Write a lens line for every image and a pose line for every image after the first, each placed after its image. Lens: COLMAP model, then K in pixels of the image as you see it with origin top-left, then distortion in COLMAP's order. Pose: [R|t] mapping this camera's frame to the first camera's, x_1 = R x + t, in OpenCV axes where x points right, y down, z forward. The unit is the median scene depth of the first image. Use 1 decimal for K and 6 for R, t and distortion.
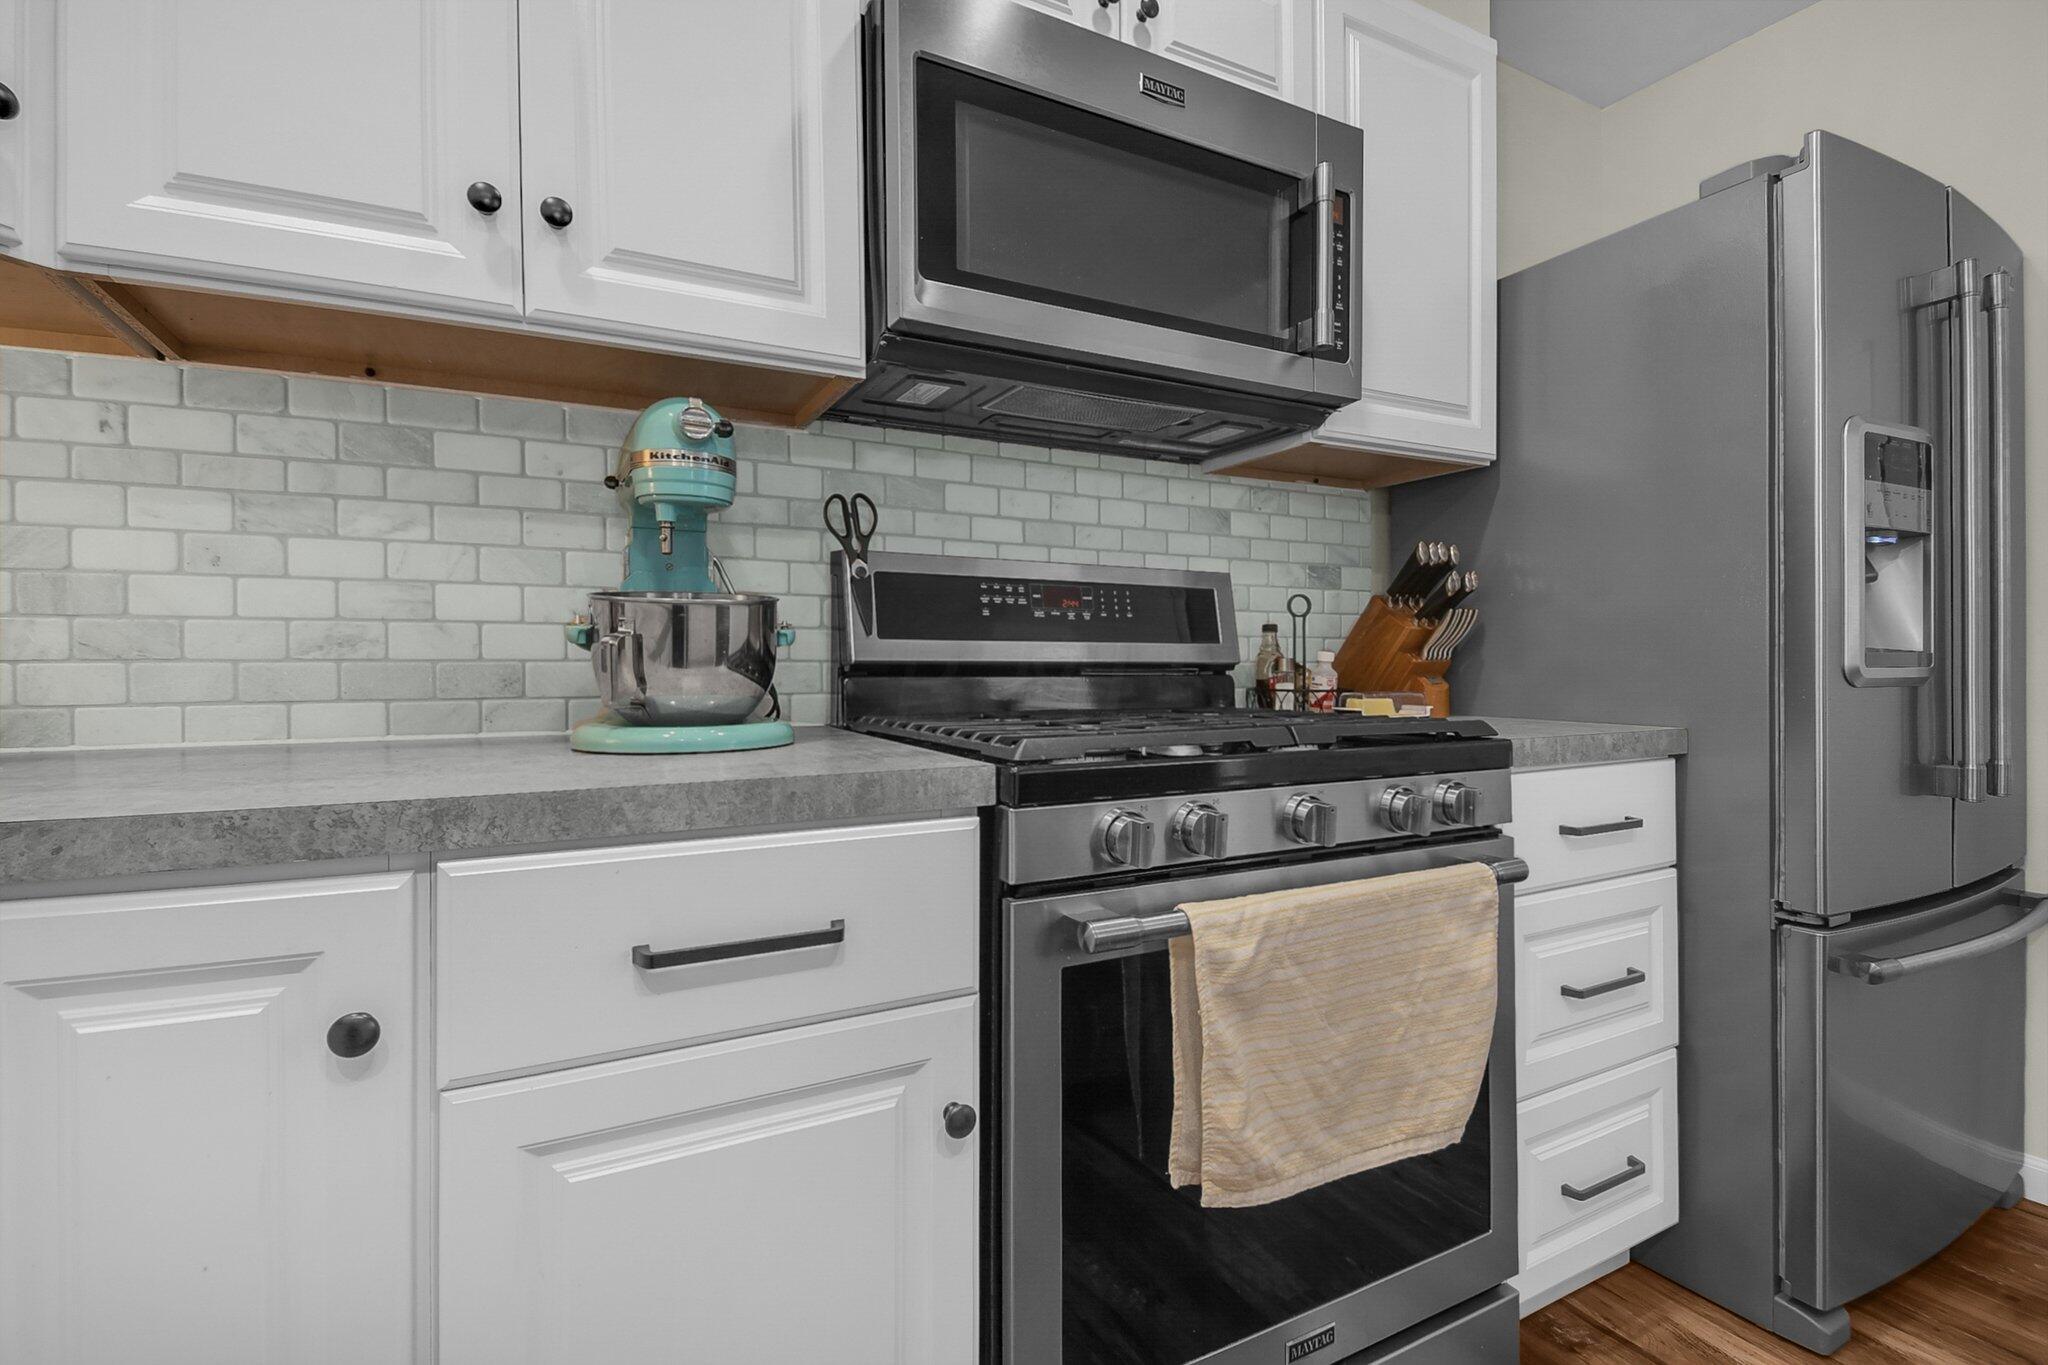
lens RADIAL K [[926.6, 0, 1032.8], [0, 926.6, 675.3], [0, 0, 1]] dist [0.001089, -0.001396]
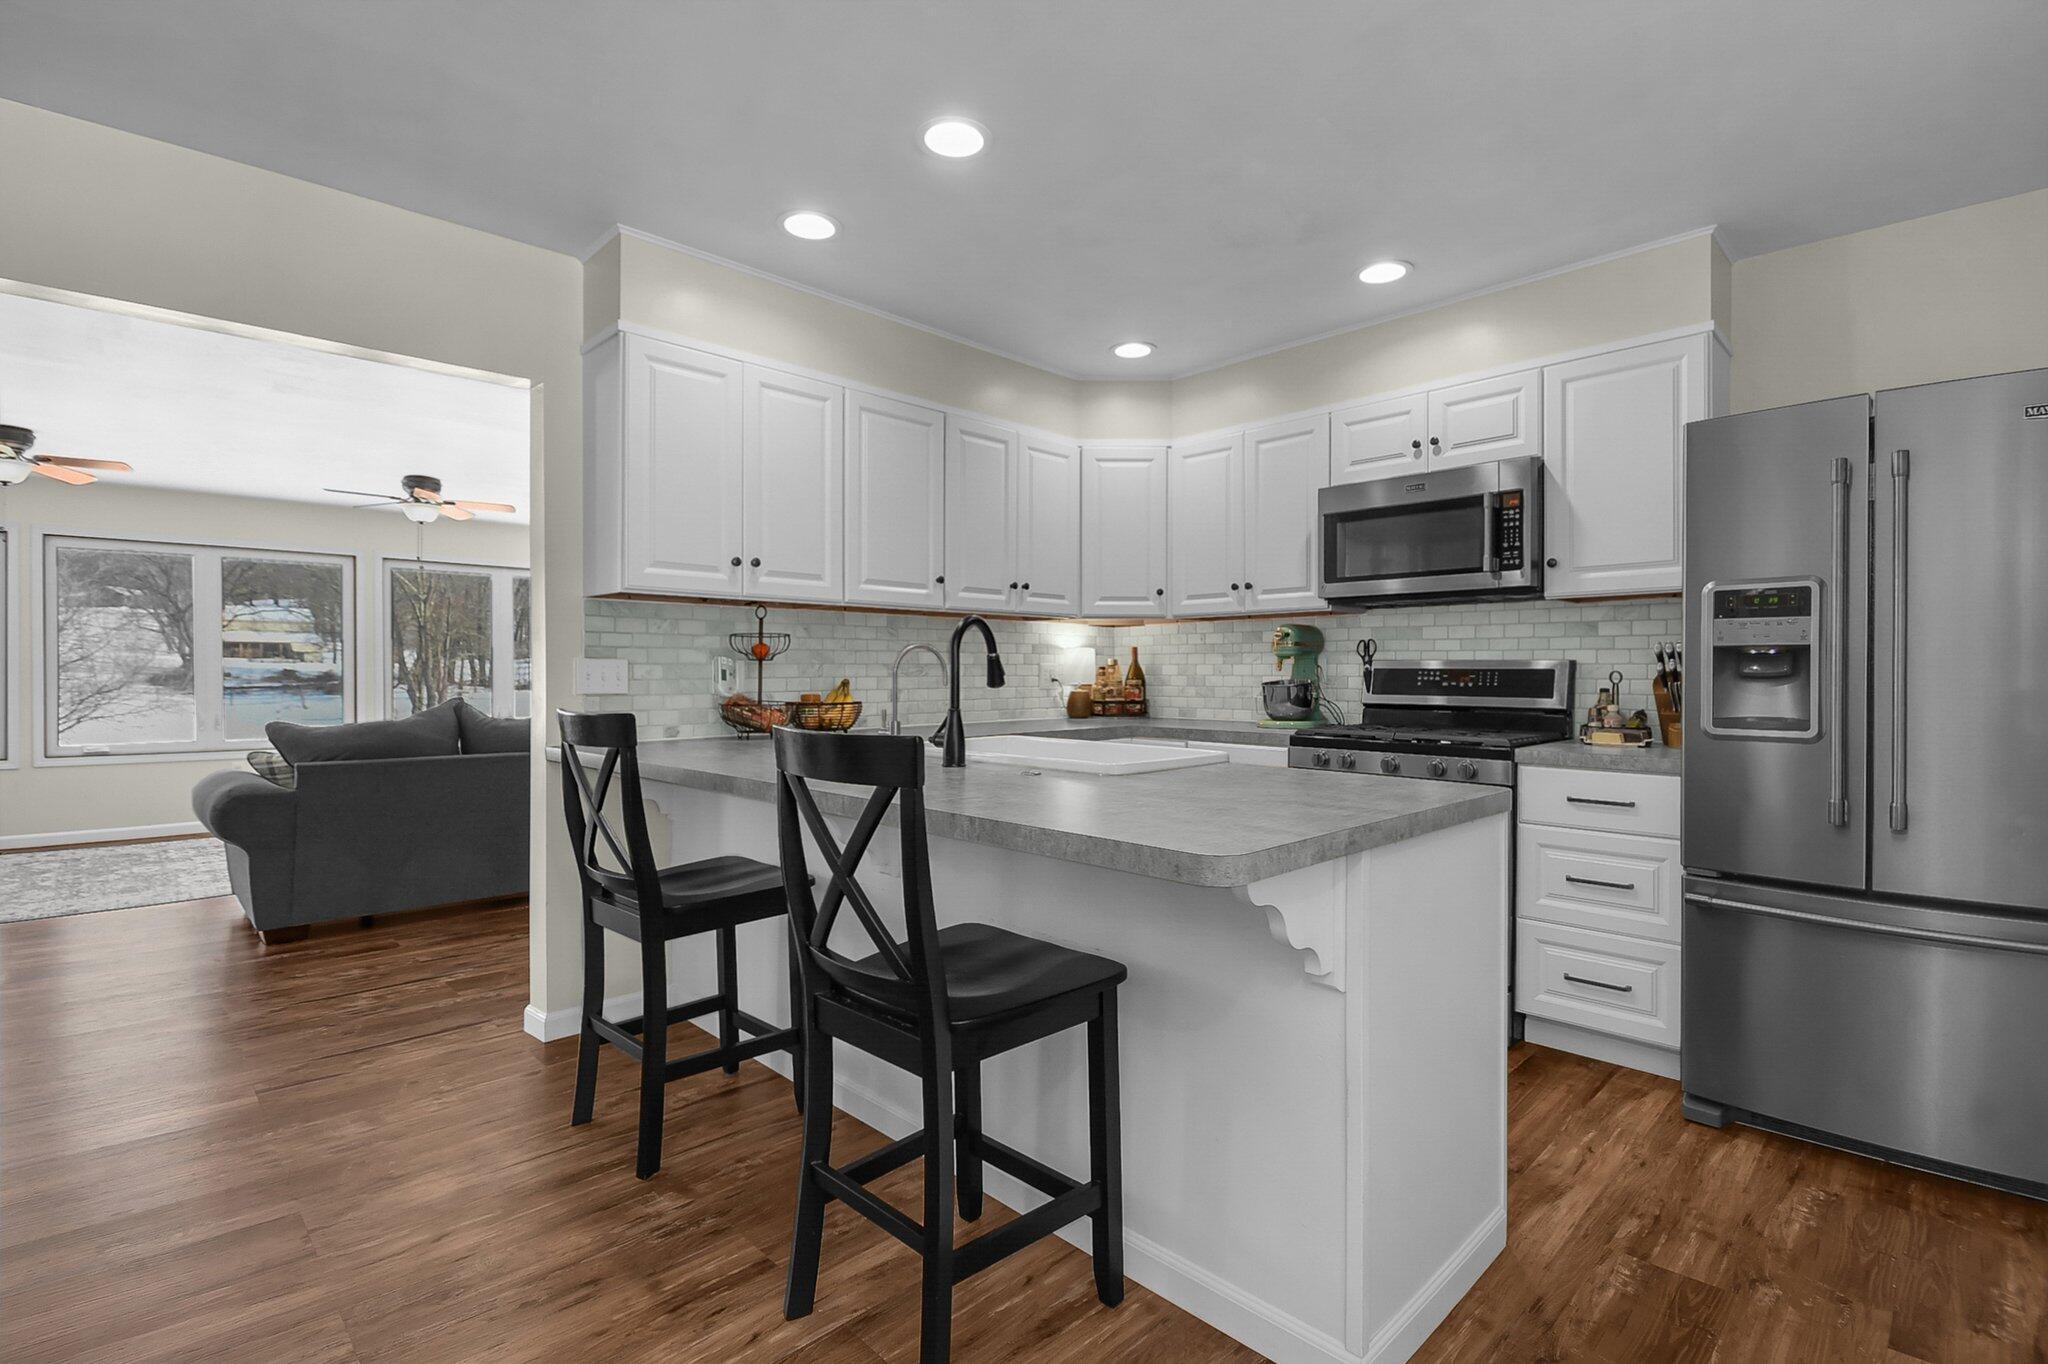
lens RADIAL K [[961.5, 0, 1045.7], [0, 961.5, 675.4], [0, 0, 1]] dist [-0.002036, -0.000491]
pose [[0.294822, 0.009225, -0.955508, 2.351234], [-0.012162, 0.999909, 0.005901, -0.106695], [0.955475, 0.009881, 0.294907, -0.752213]]
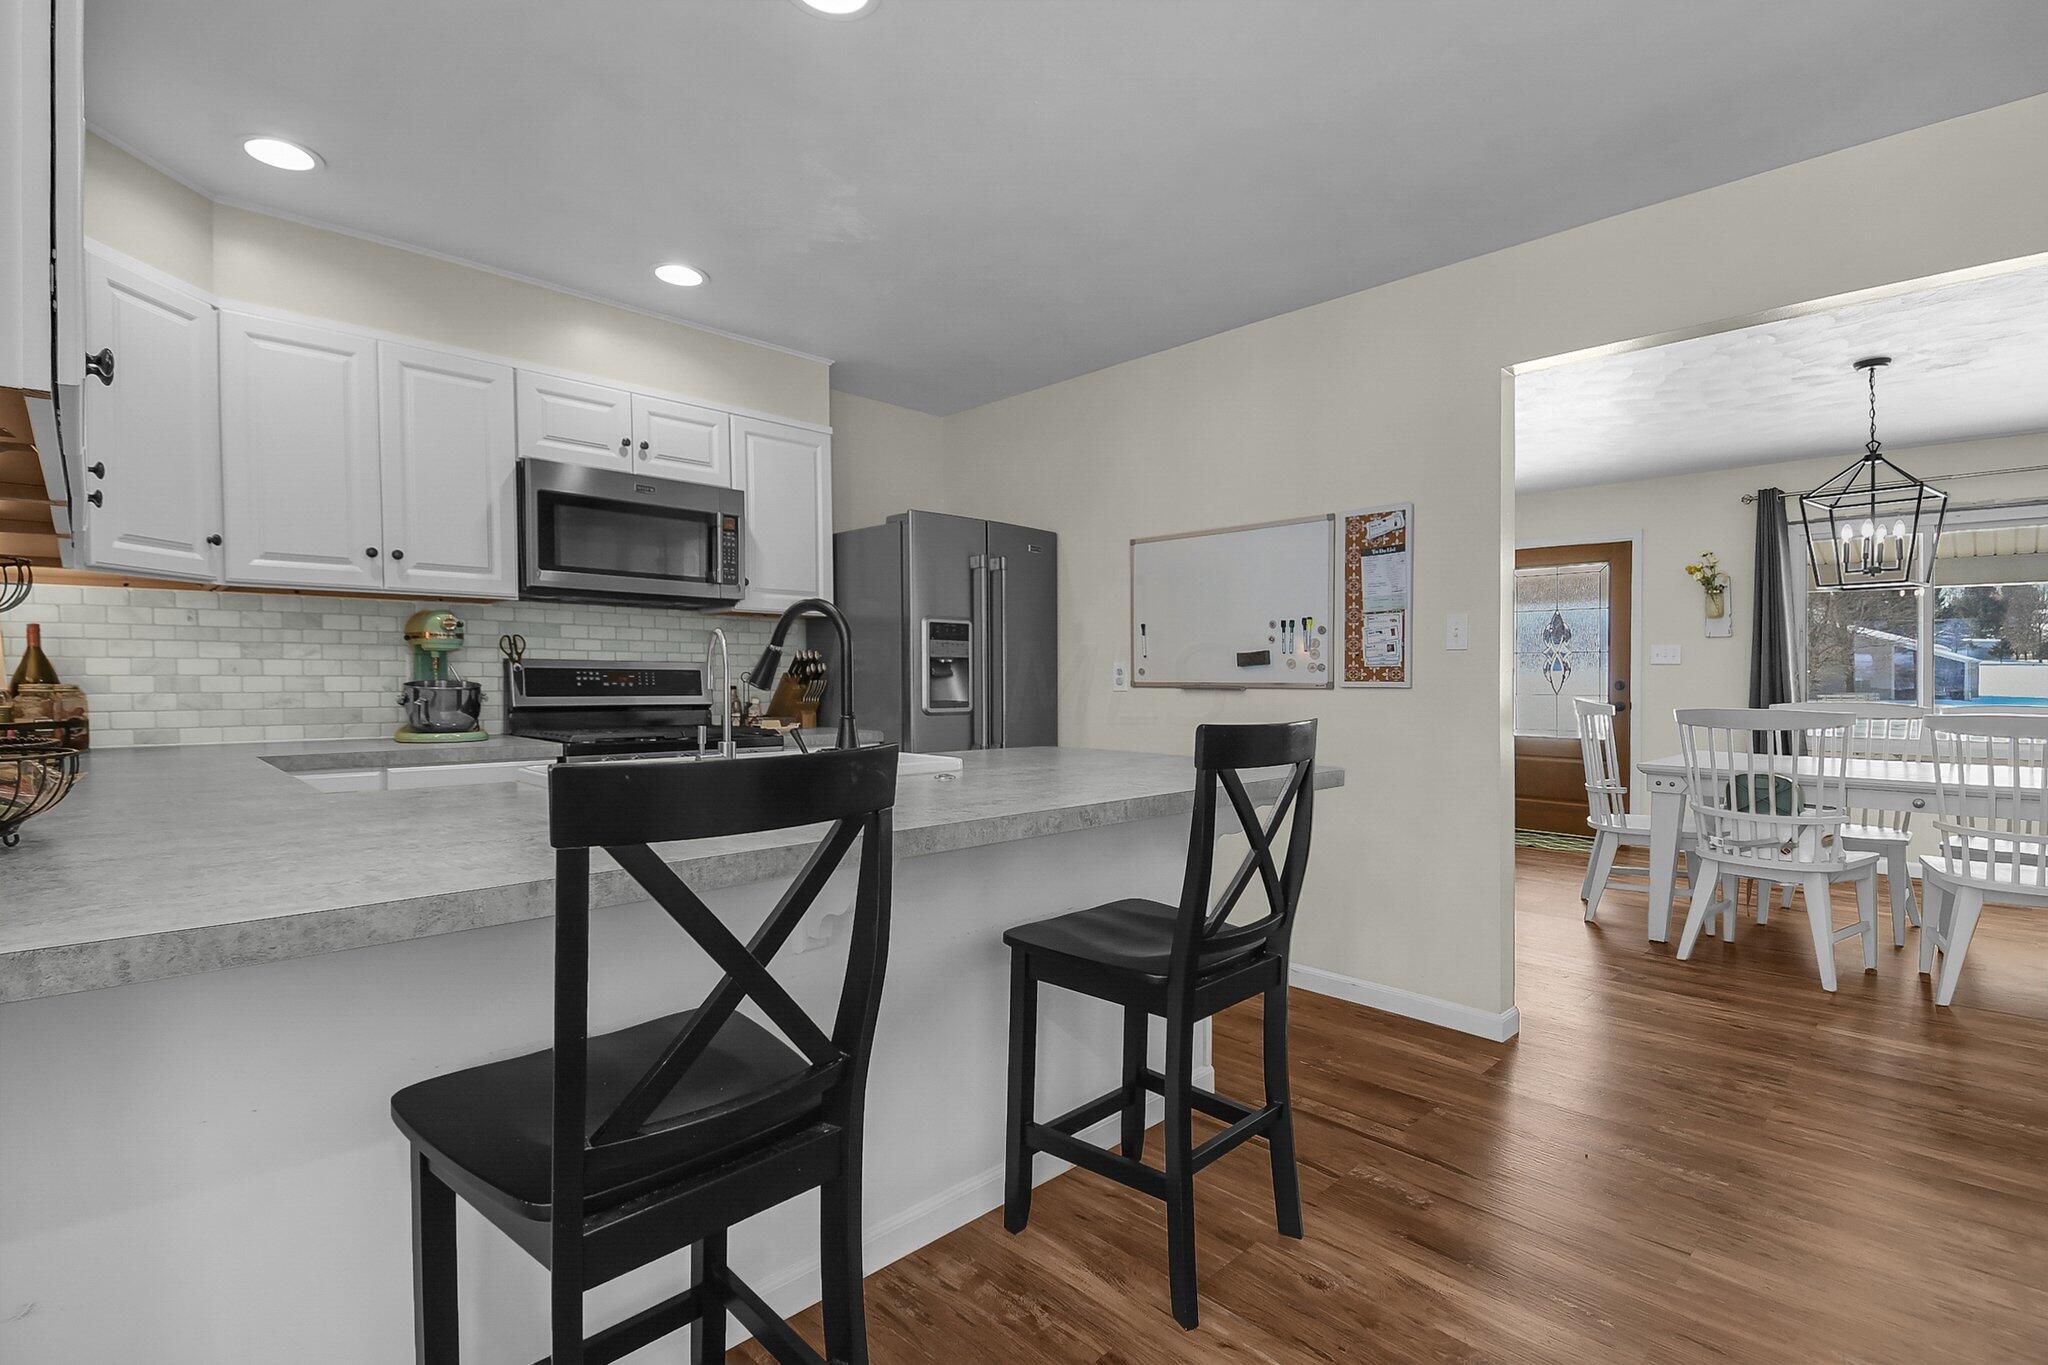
lens RADIAL K [[961.5, 0, 1030.6], [0, 961.5, 704.2], [0, 0, 1]] dist [-0.002036, -0.000491]
pose [[0.958397, -0.001044, 0.285437, 0.396883], [-0.002540, 0.999923, 0.012183, -0.058544], [-0.285428, -0.012401, 0.958320, -1.857252]]
